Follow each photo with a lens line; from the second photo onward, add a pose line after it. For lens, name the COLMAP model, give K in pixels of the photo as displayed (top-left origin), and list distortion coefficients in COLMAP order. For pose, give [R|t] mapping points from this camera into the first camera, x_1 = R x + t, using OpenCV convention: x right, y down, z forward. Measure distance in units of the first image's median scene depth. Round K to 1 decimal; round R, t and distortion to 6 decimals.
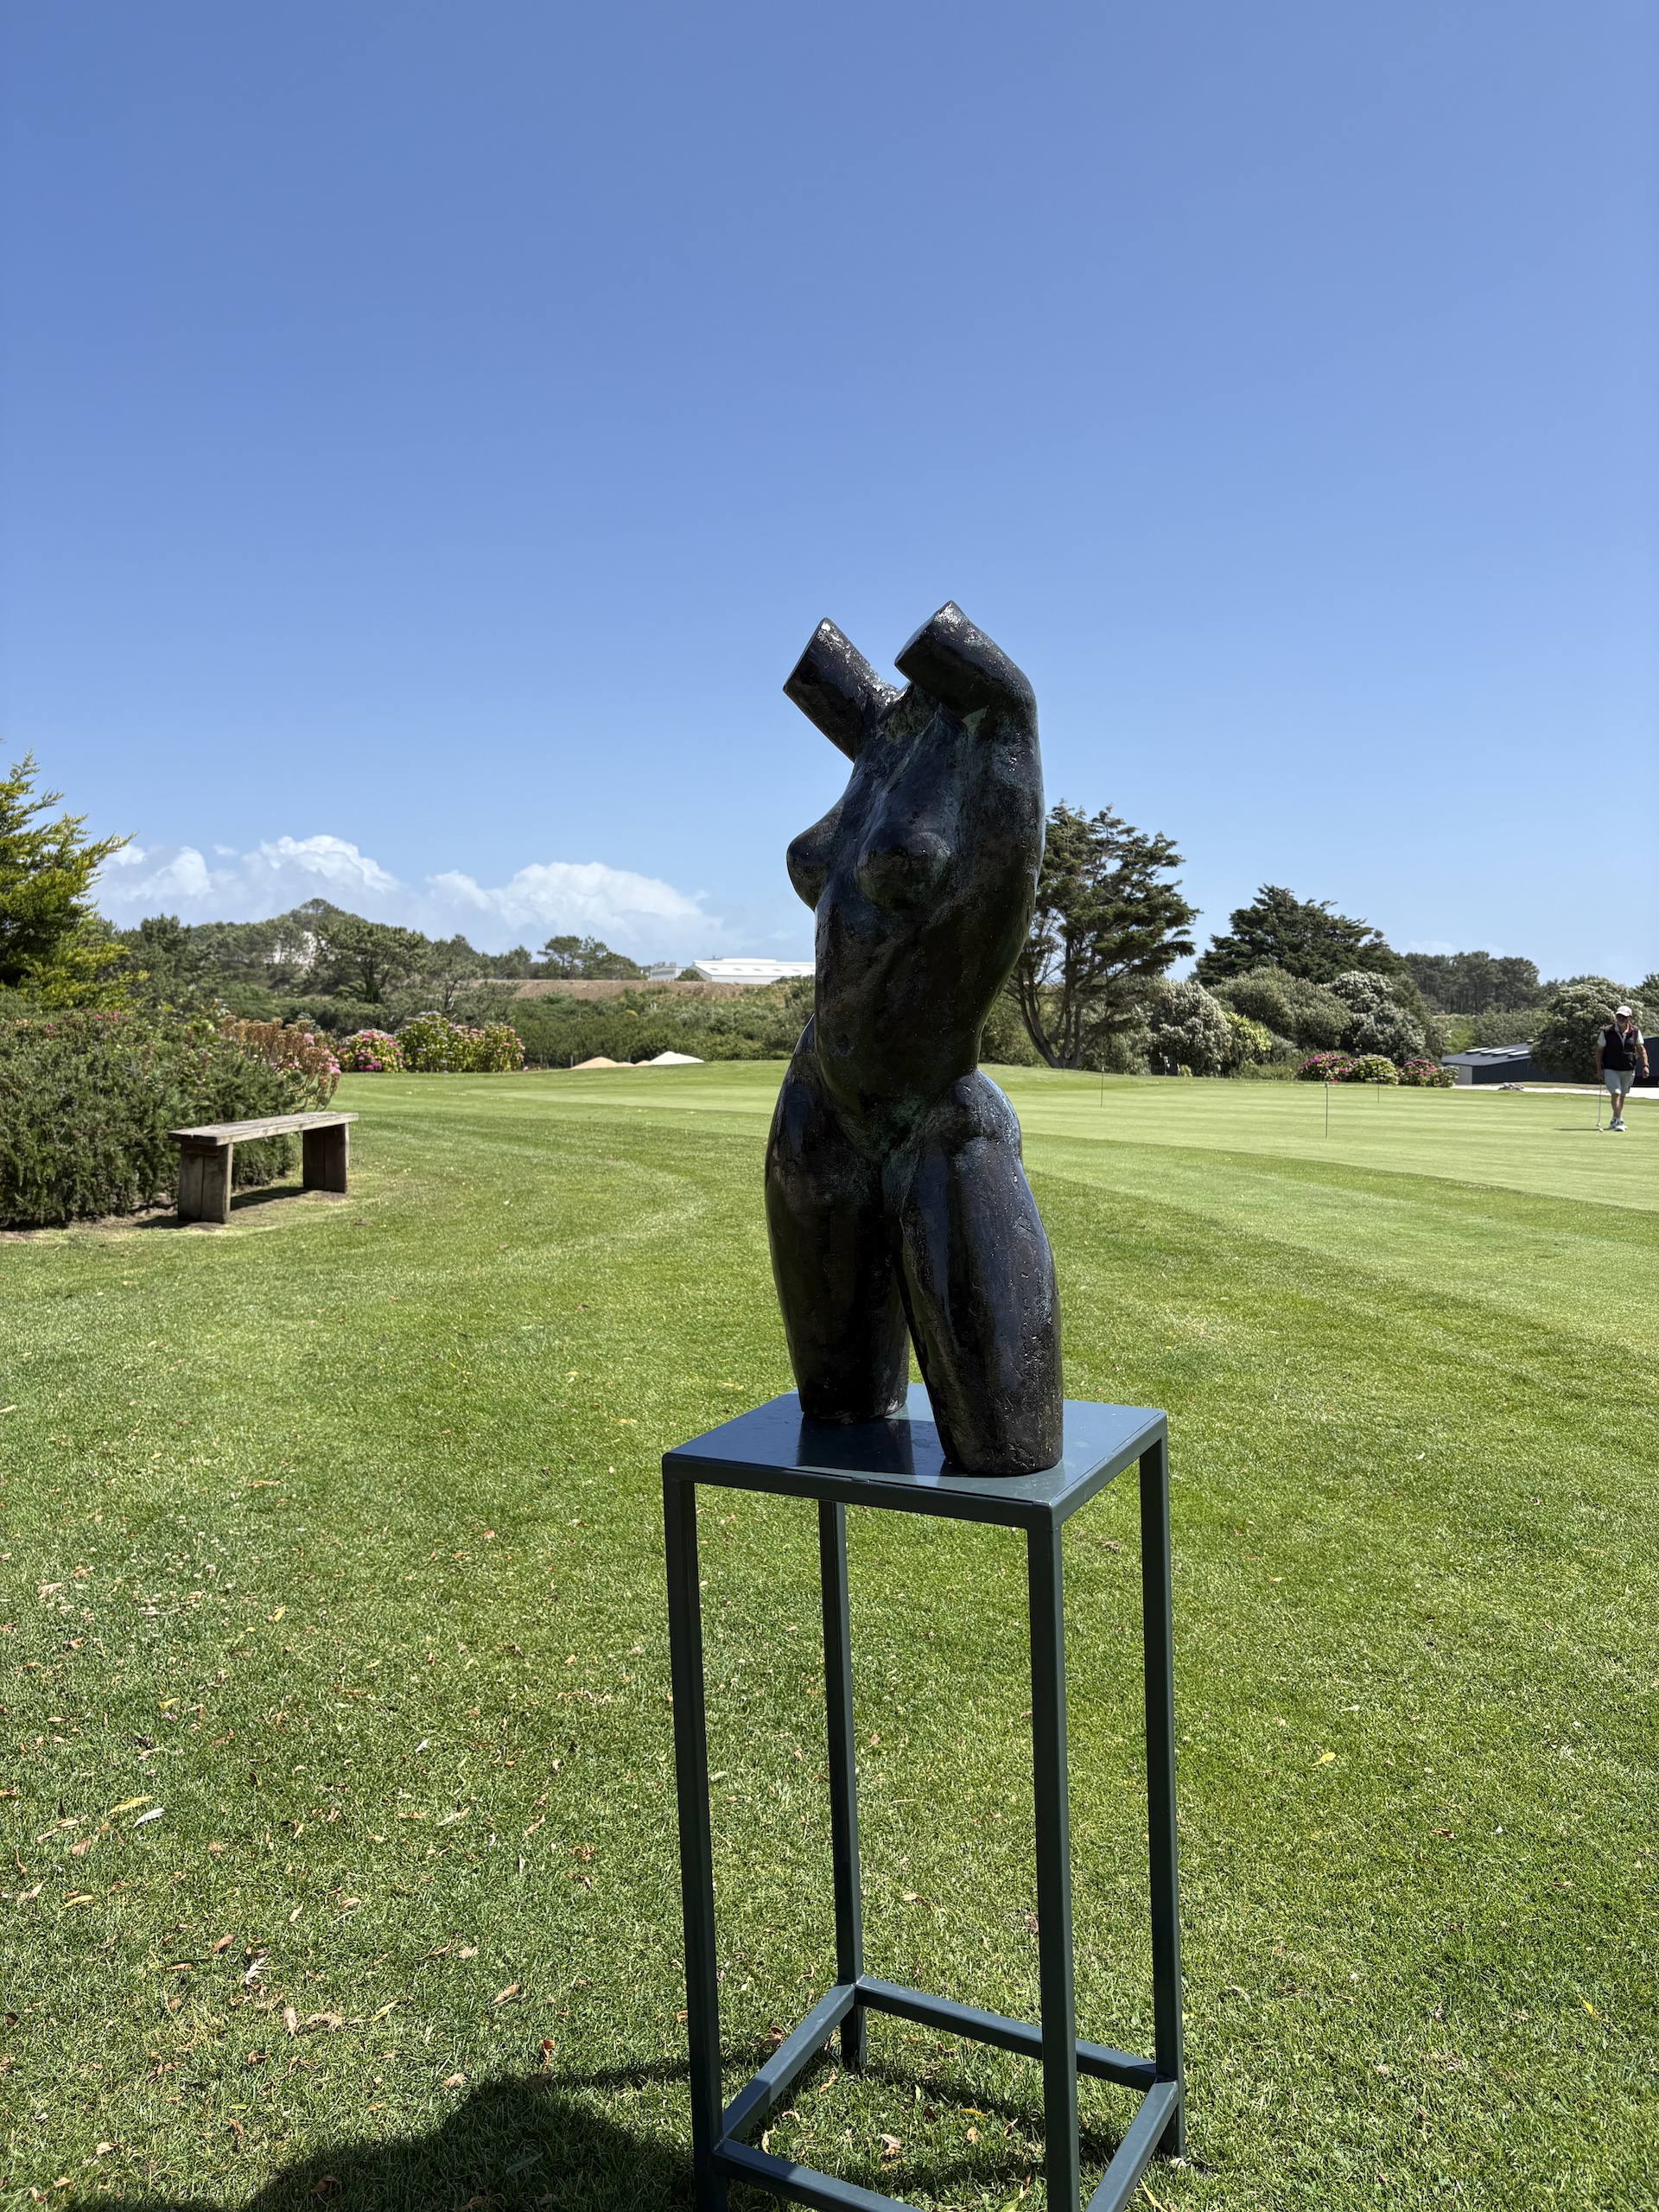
lens RADIAL K [[1692.7, 0, 835.1], [0, 1692.7, 1105.1], [0, 0, 1]] dist [0.104600, -0.011682]
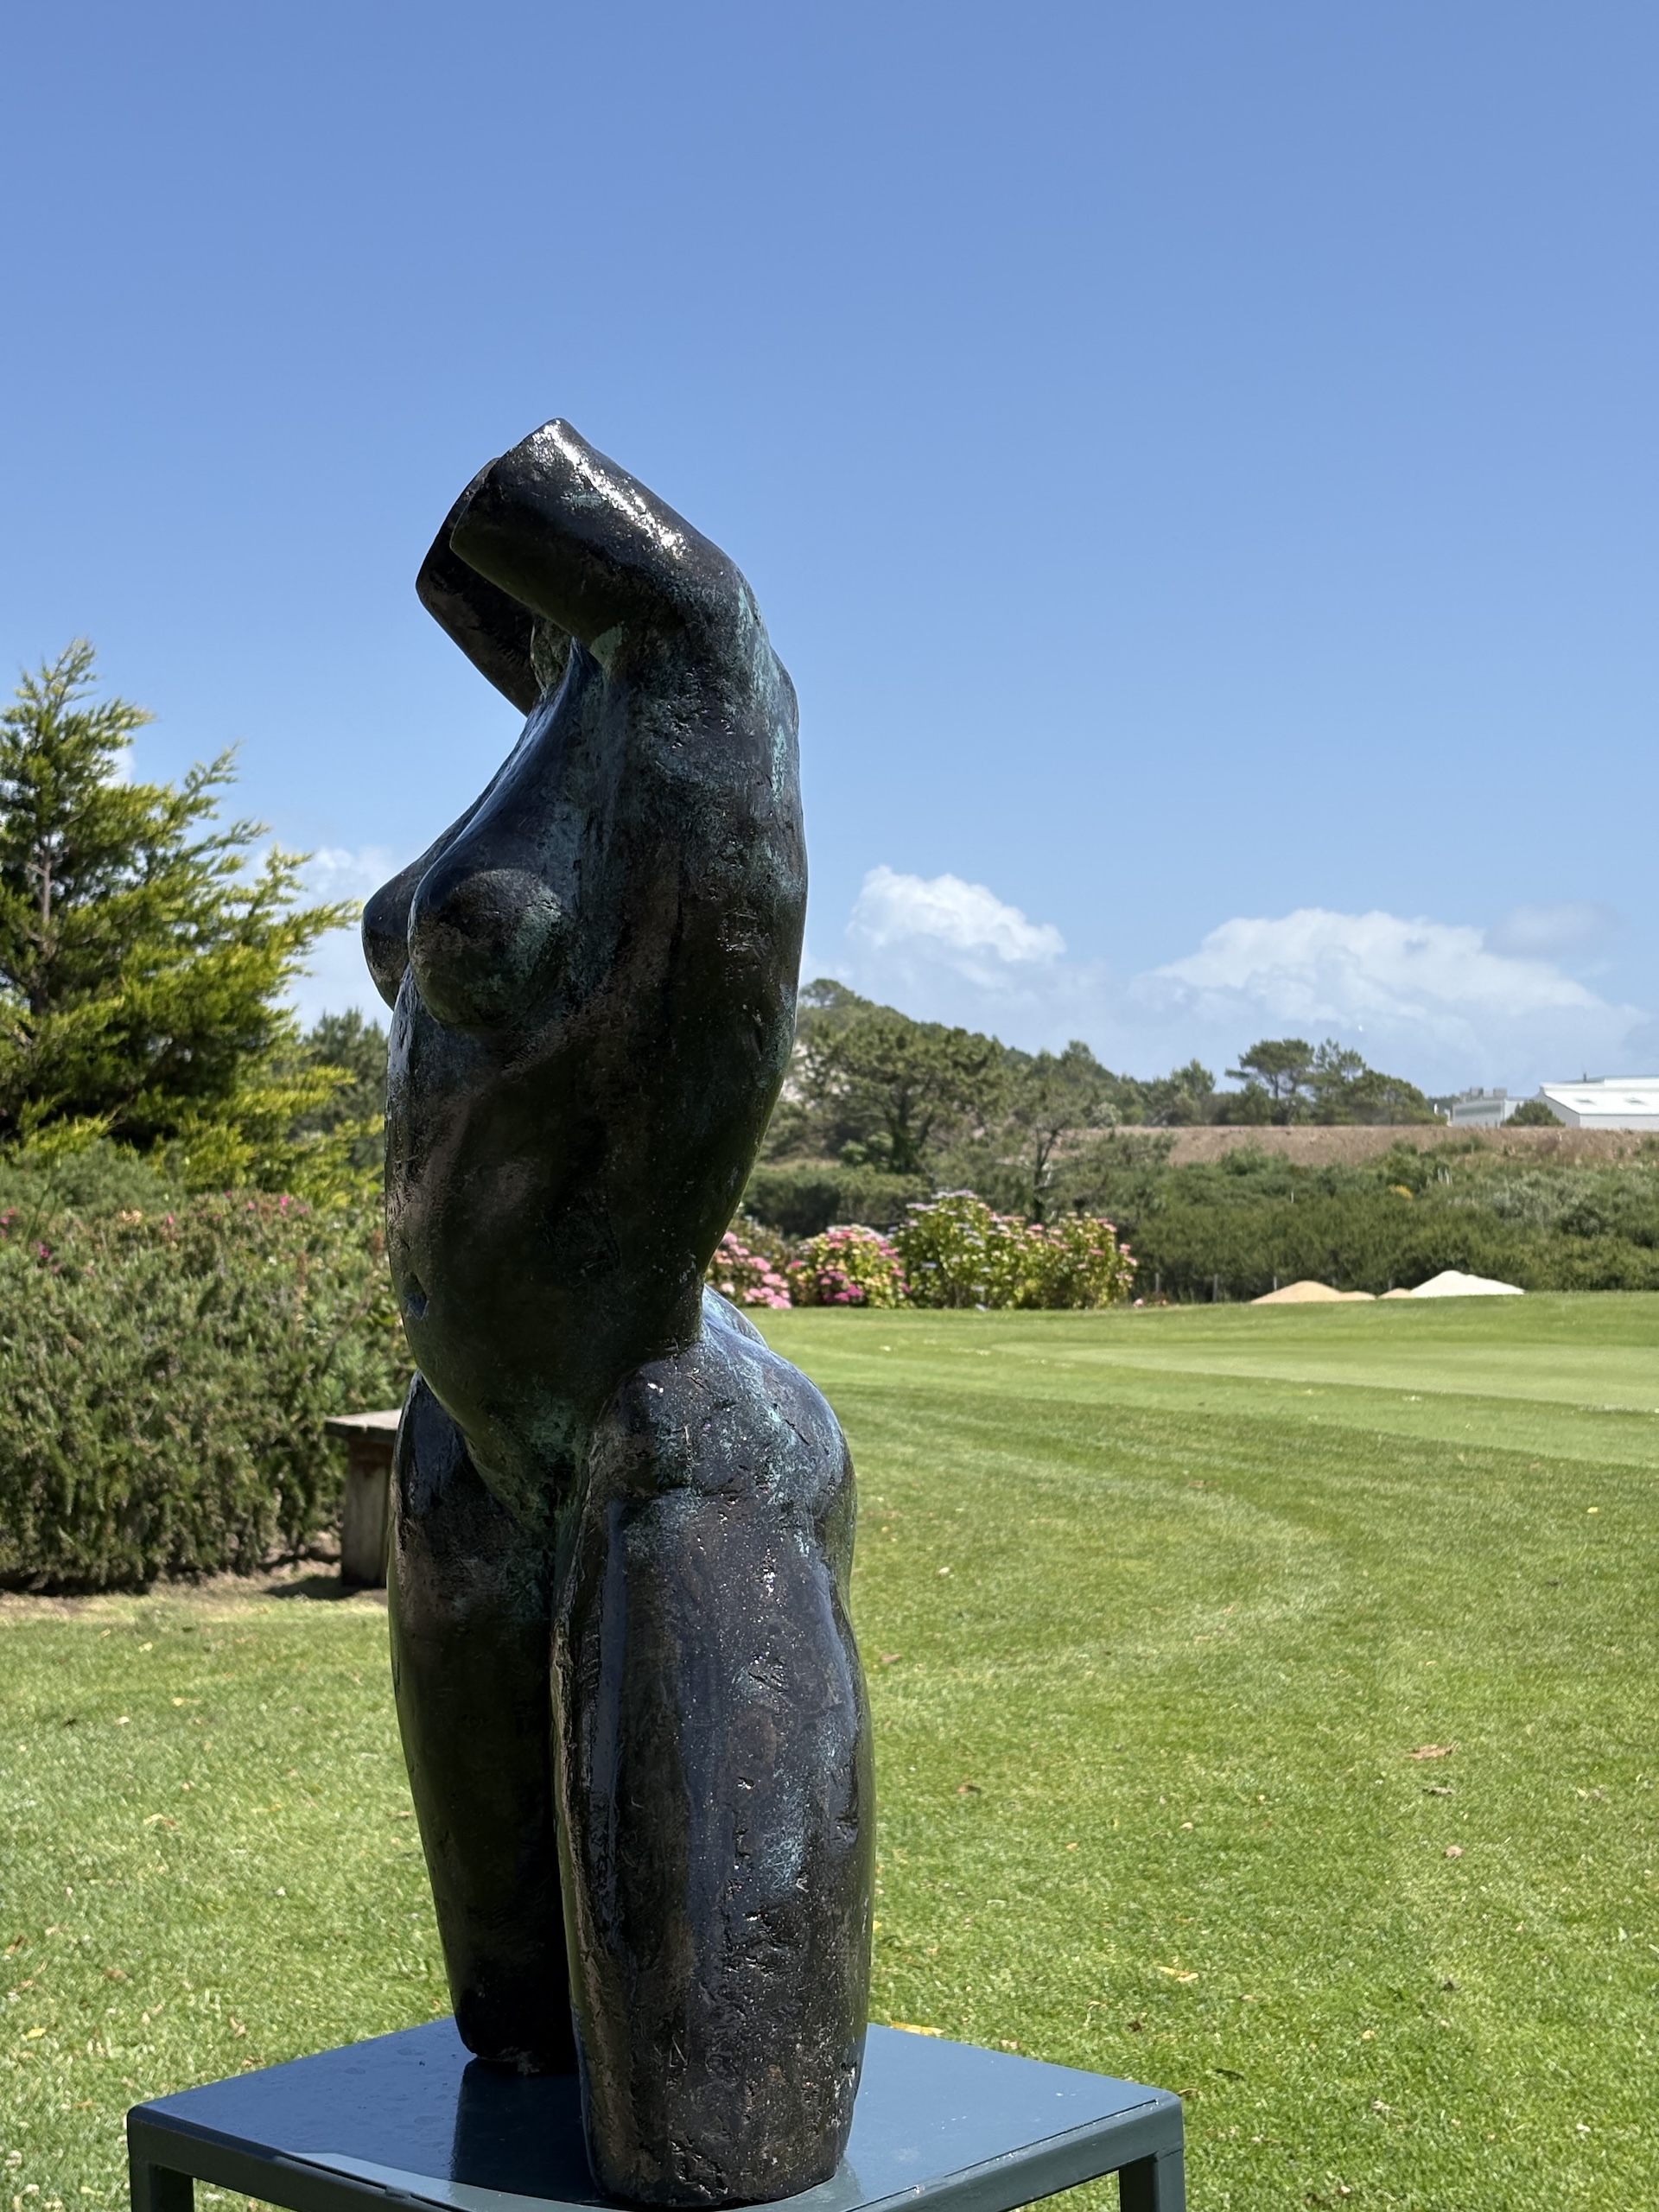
lens RADIAL K [[3389.0, 0, 886.3], [0, 3389.0, 1135.1], [0, 0, 1]] dist [0.139262, 0.000000]
pose [[0.958096, -0.004586, -0.286410, 0.160040], [-0.015590, 0.997555, -0.068124, -0.006495], [0.286022, 0.069735, 0.955682, 0.029580]]
